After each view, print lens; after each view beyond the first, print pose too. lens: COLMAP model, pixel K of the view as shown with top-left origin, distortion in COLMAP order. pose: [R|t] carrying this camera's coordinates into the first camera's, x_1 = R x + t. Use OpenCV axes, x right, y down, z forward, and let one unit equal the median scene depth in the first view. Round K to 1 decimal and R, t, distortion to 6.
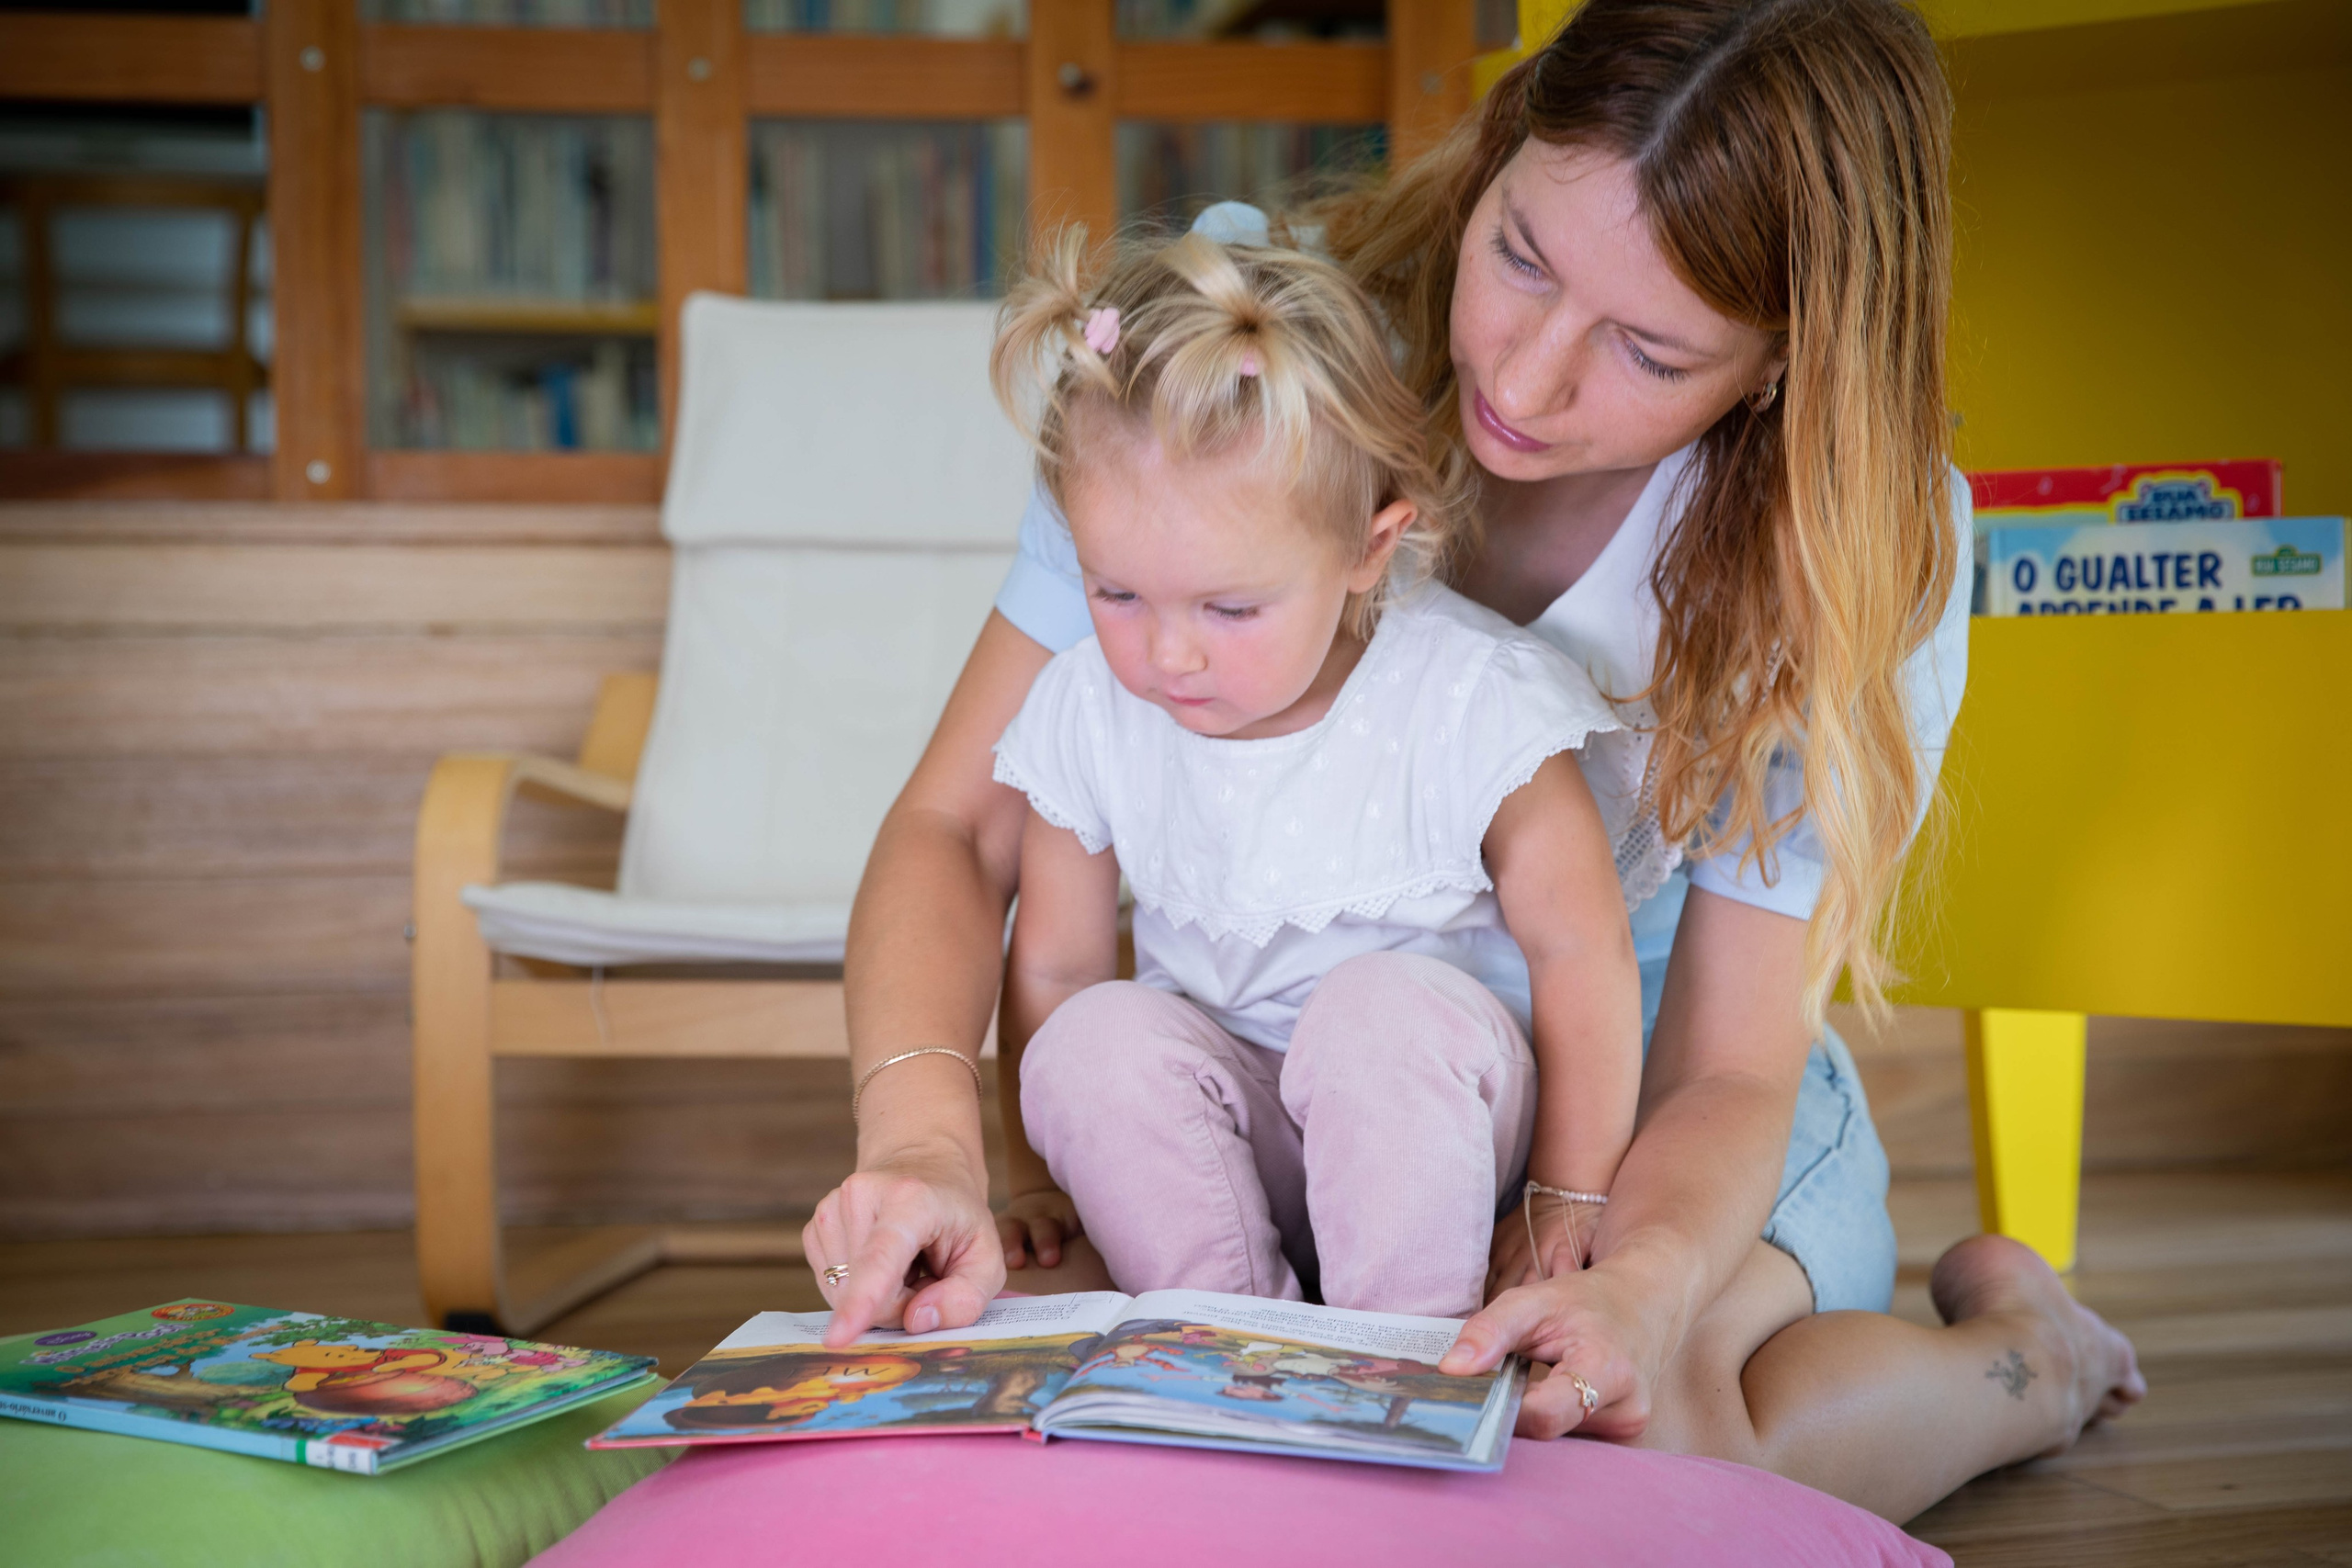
lens RADIAL K [[4247.1, 0, 1176.0], [0, 4247.1, 784.0], [0, 0, 1]] dist [0.217135, -0.008147]
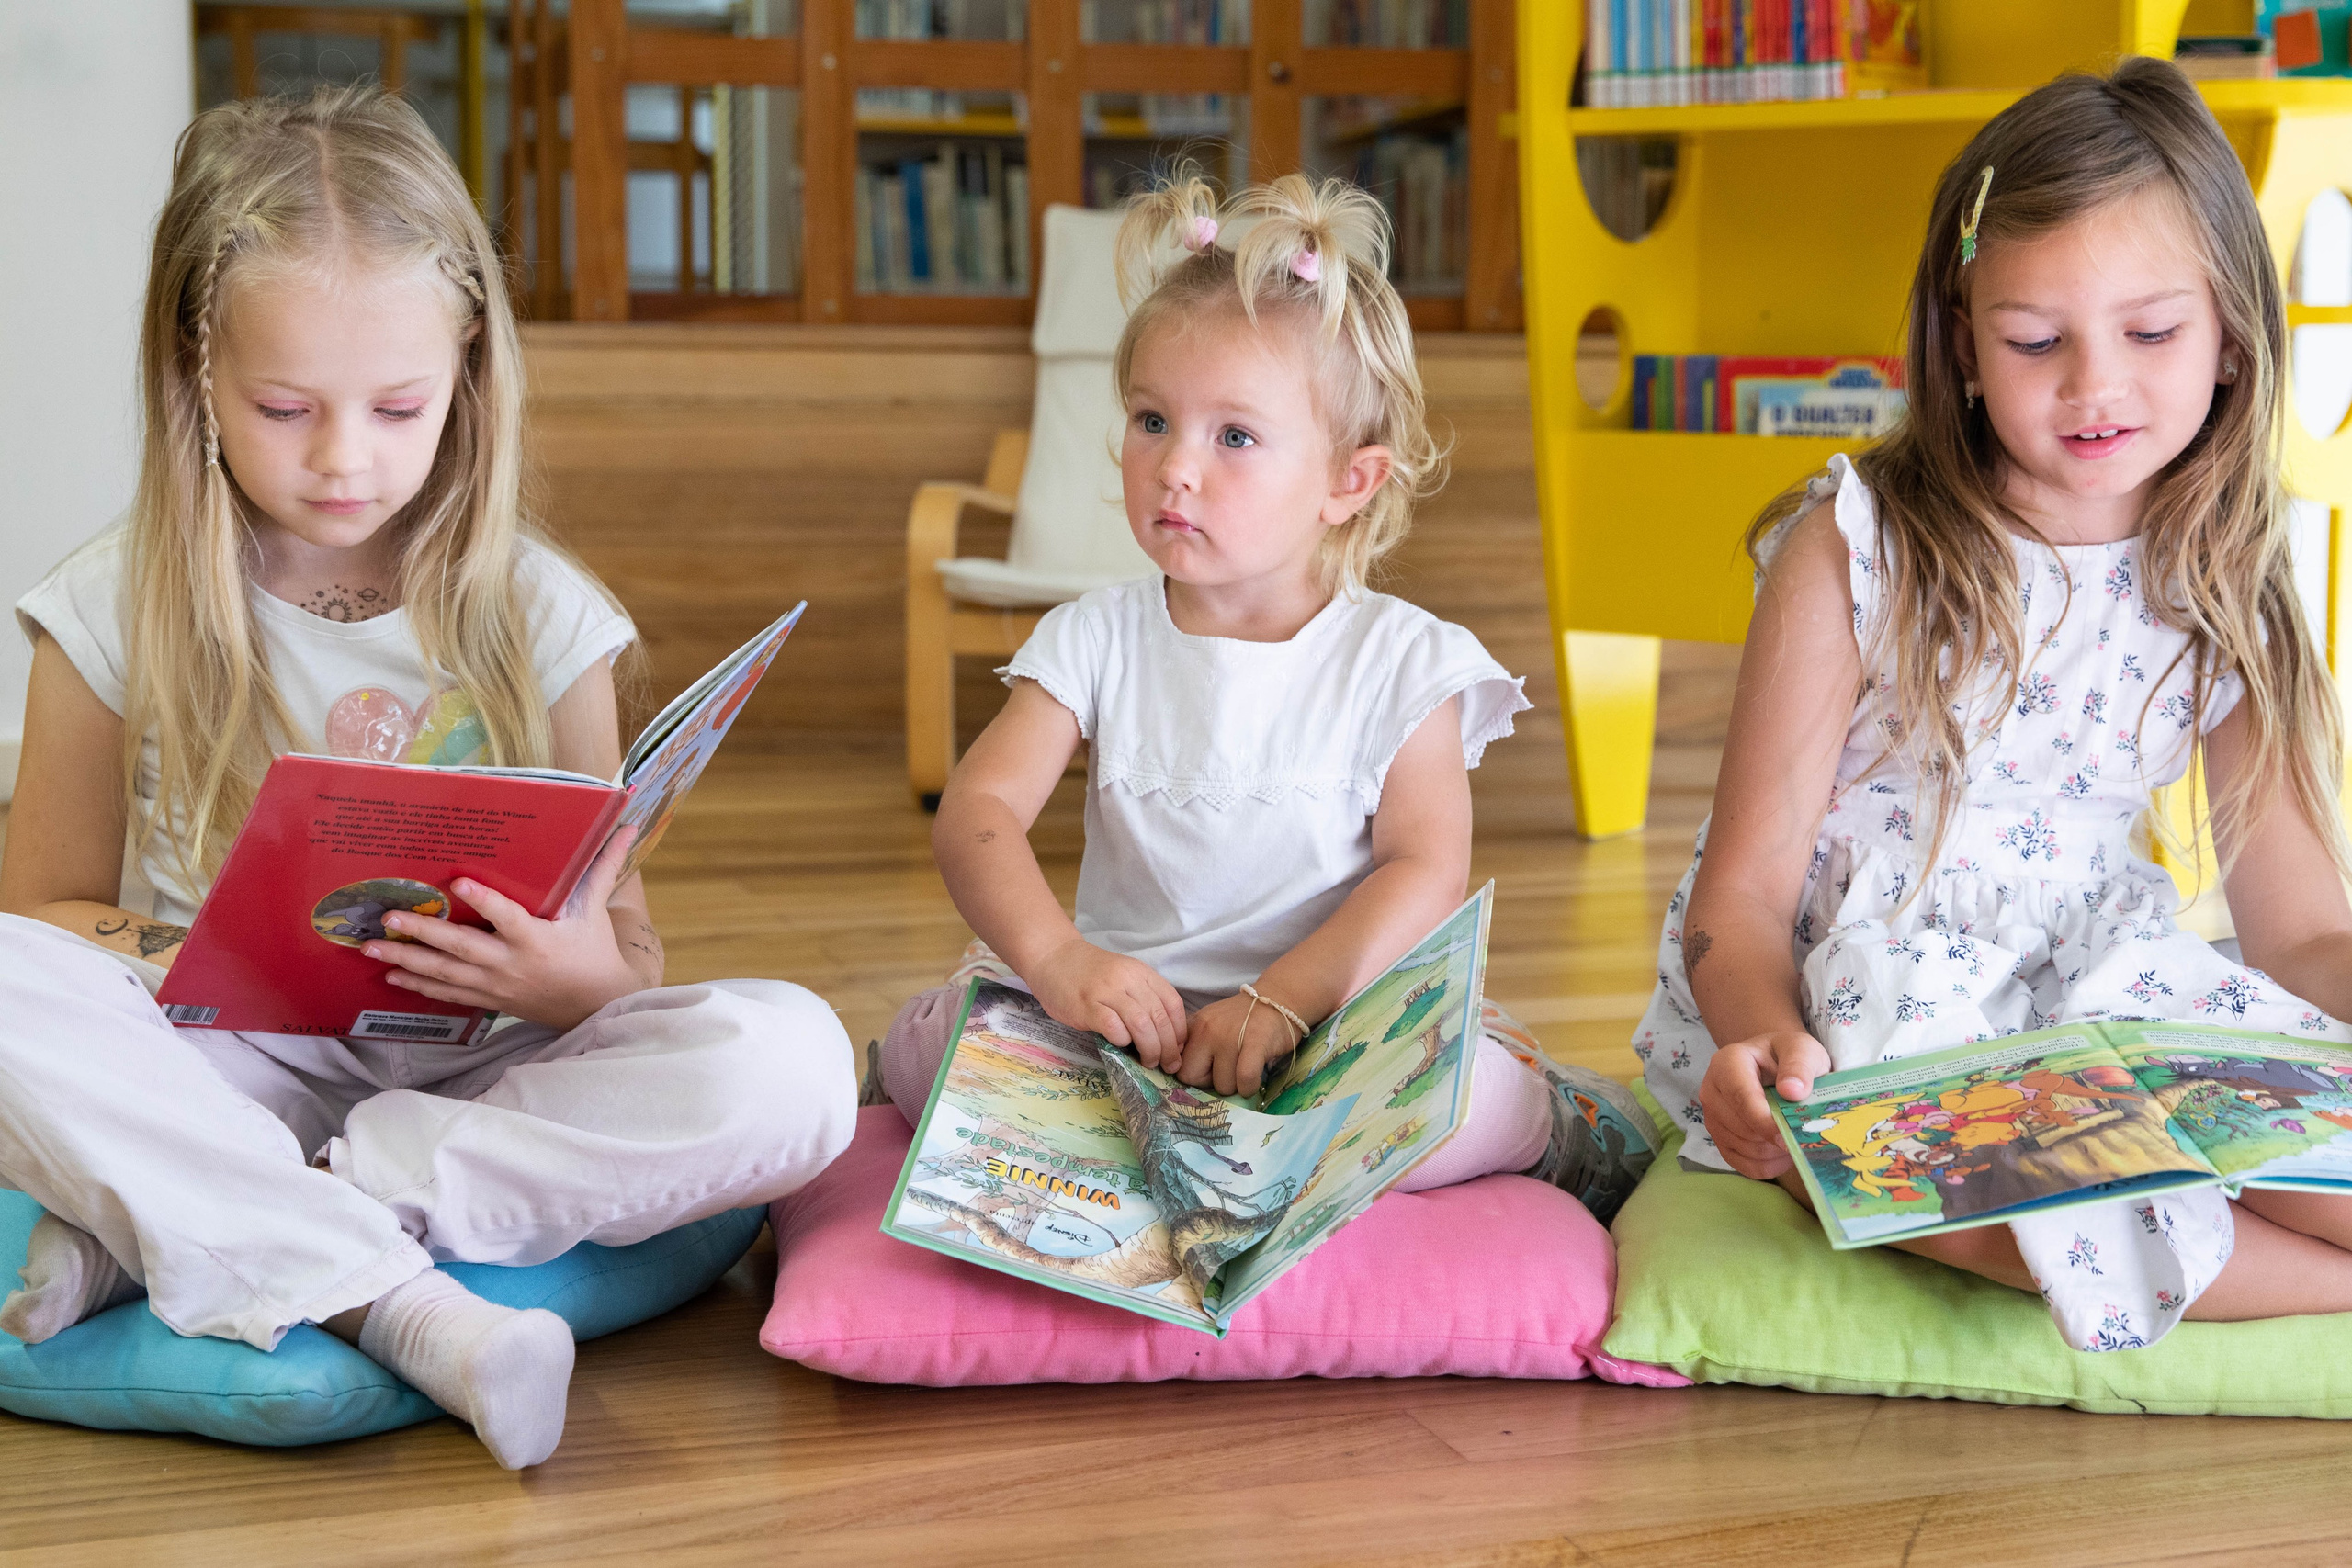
lens RADIAL K [[3010.7, 0, 1176.0], [0, 3010.7, 784.0], [0, 0, 1]] dist [0.000860, -0.001655]
pose [[0.998369, 0.019691, -0.053587, 0.006748], [-0.013921, 0.994270, 0.105988, -0.020173], [0.055367, -0.105069, 0.992922, -0.292116]]
